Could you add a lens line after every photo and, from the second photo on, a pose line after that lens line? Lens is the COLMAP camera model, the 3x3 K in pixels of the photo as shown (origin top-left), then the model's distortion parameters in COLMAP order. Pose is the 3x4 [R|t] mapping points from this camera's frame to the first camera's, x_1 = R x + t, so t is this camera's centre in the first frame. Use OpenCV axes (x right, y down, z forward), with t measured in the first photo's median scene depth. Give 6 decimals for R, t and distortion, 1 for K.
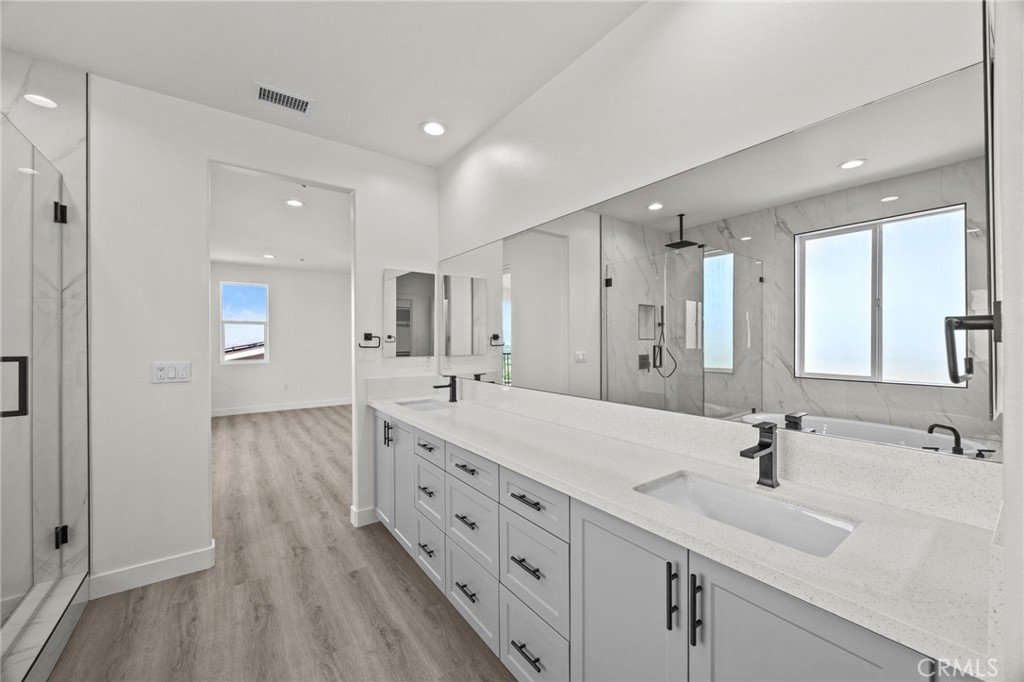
lens RADIAL K [[390.8, 0, 514.7], [0, 390.8, 341.4], [0, 0, 1]] dist [-0.007540, -0.000303]
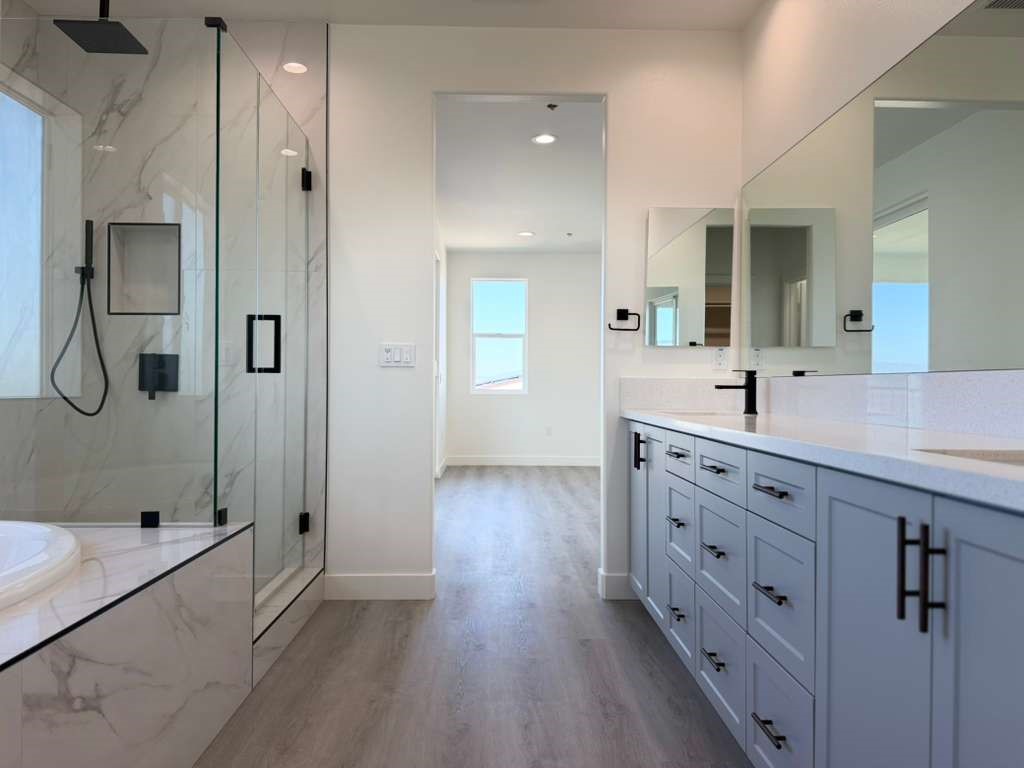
lens RADIAL K [[721.5, 0, 509.7], [0, 721.5, 384.3], [0, 0, 1]] dist [0.061870, -0.006003]
pose [[0.817970, 0.007320, -0.575214, 0.234643], [-0.009771, 0.999952, -0.001170, 0.149335], [0.575178, 0.006577, 0.818002, -0.153600]]
